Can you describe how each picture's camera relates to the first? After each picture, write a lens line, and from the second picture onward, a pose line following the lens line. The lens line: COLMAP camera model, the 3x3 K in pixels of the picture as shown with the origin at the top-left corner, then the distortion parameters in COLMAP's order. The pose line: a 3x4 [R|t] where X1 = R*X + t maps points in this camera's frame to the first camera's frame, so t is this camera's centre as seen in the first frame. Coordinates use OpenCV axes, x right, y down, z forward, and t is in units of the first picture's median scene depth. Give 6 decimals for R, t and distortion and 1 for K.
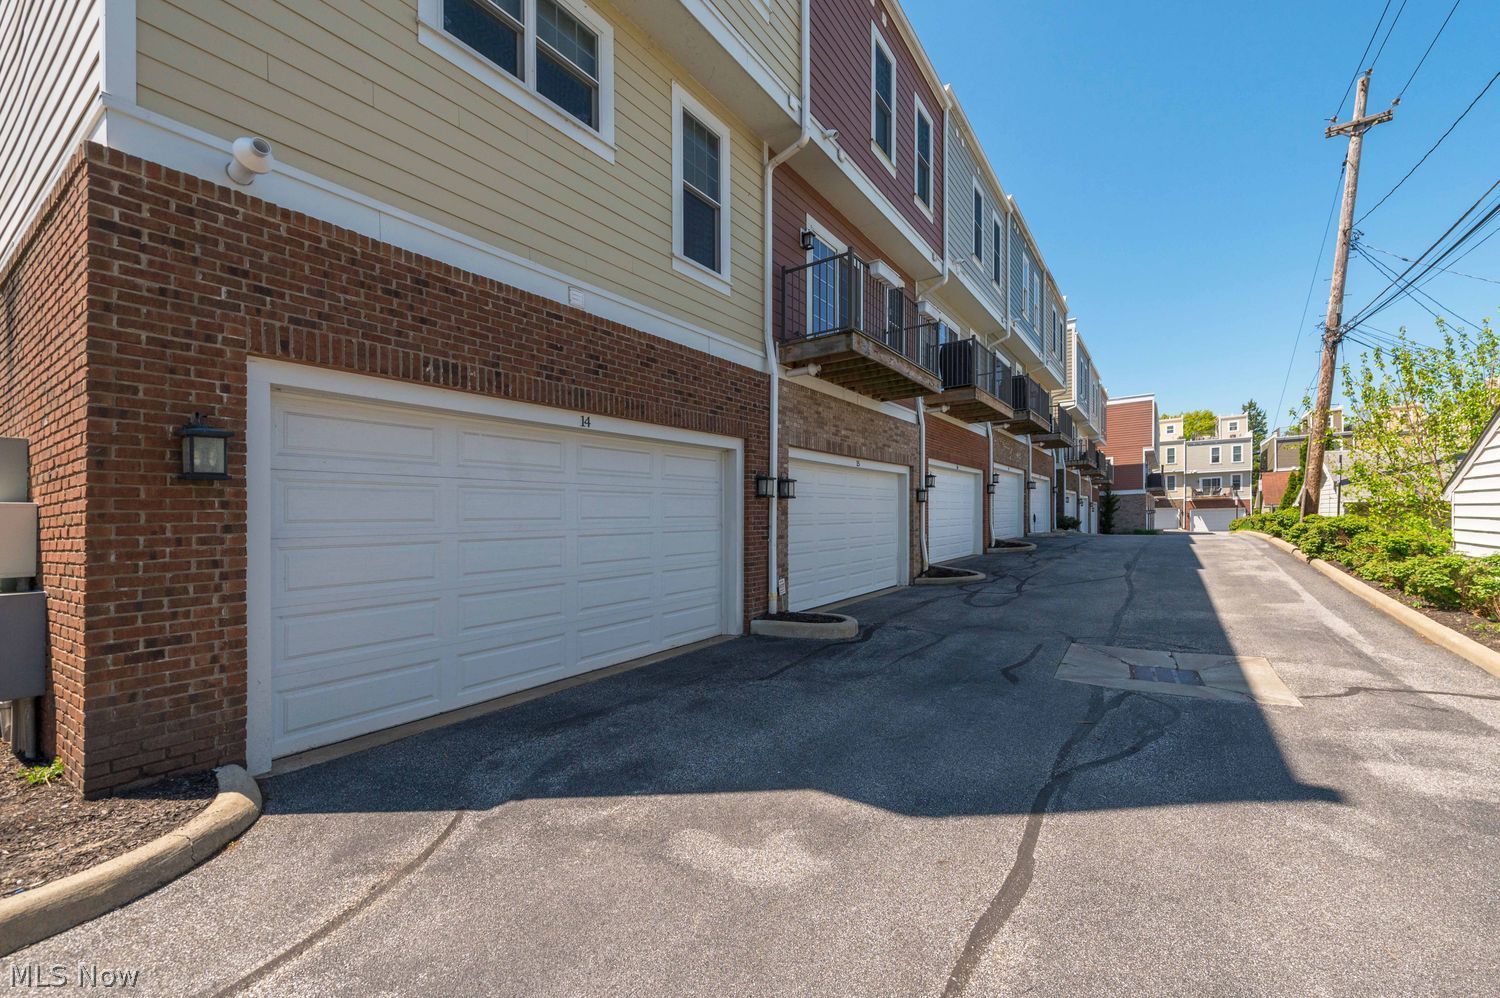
lens RADIAL K [[599.7, 0, 748.2], [0, 599.7, 503.8], [0, 0, 1]] dist [0.021921, -0.001243]
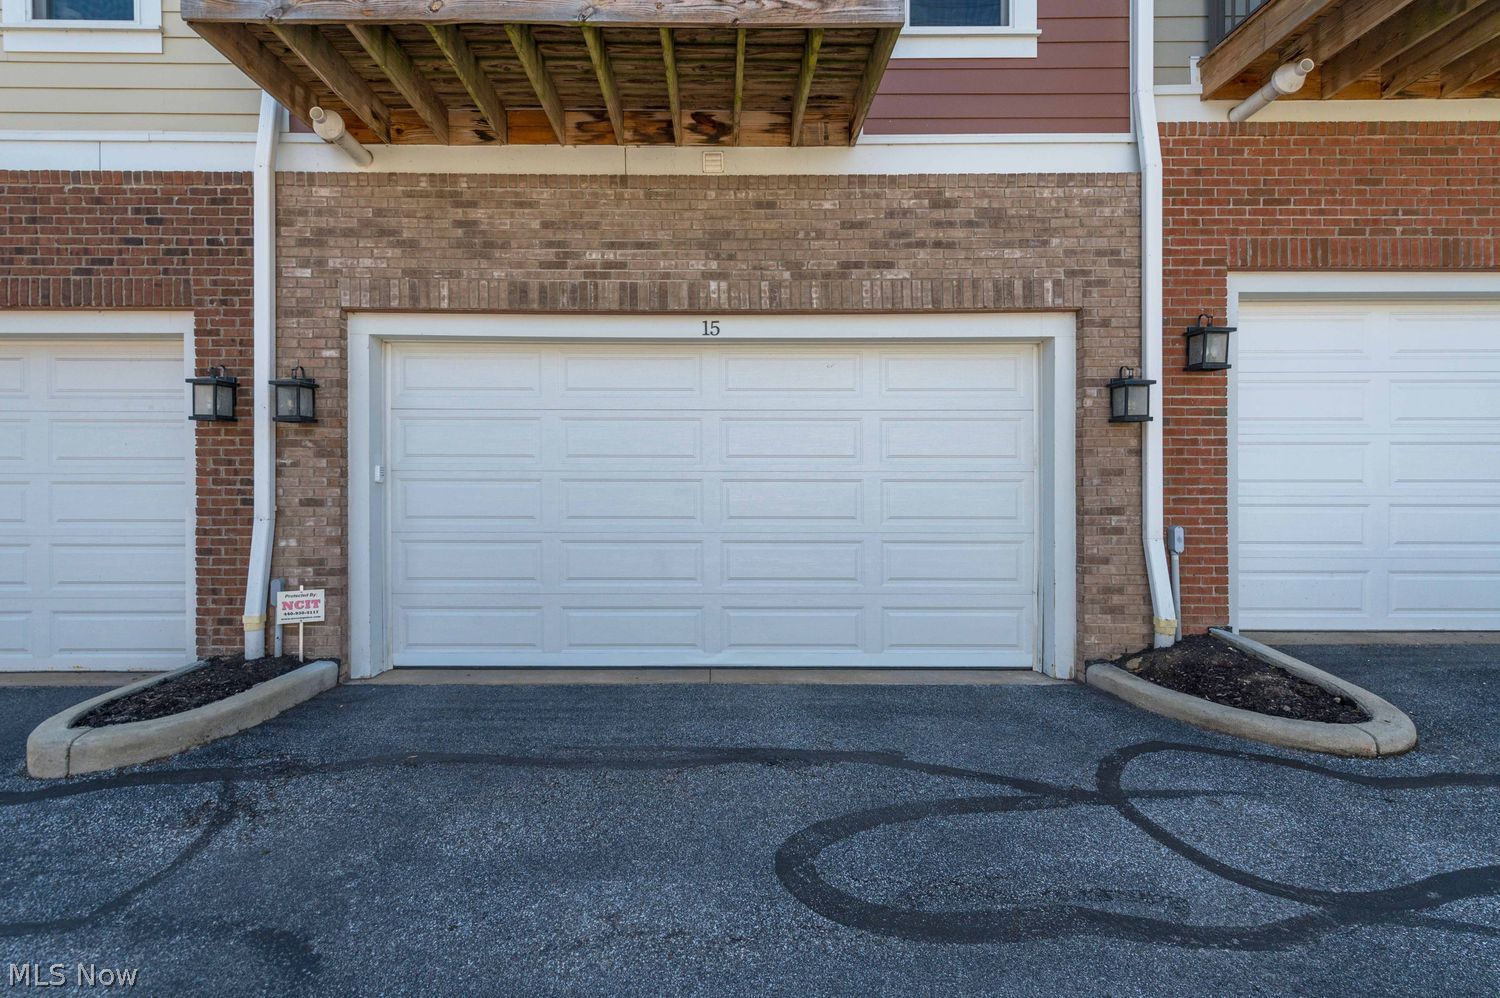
lens RADIAL K [[647.2, 0, 733.6], [0, 647.2, 451.2], [0, 0, 1]] dist [0.010530, -0.001348]
pose [[0.577578, 0.006823, -0.816307, 0.622003], [0.008128, 0.999867, 0.014109, 0.008225], [0.816295, -0.014784, 0.577446, 0.895796]]
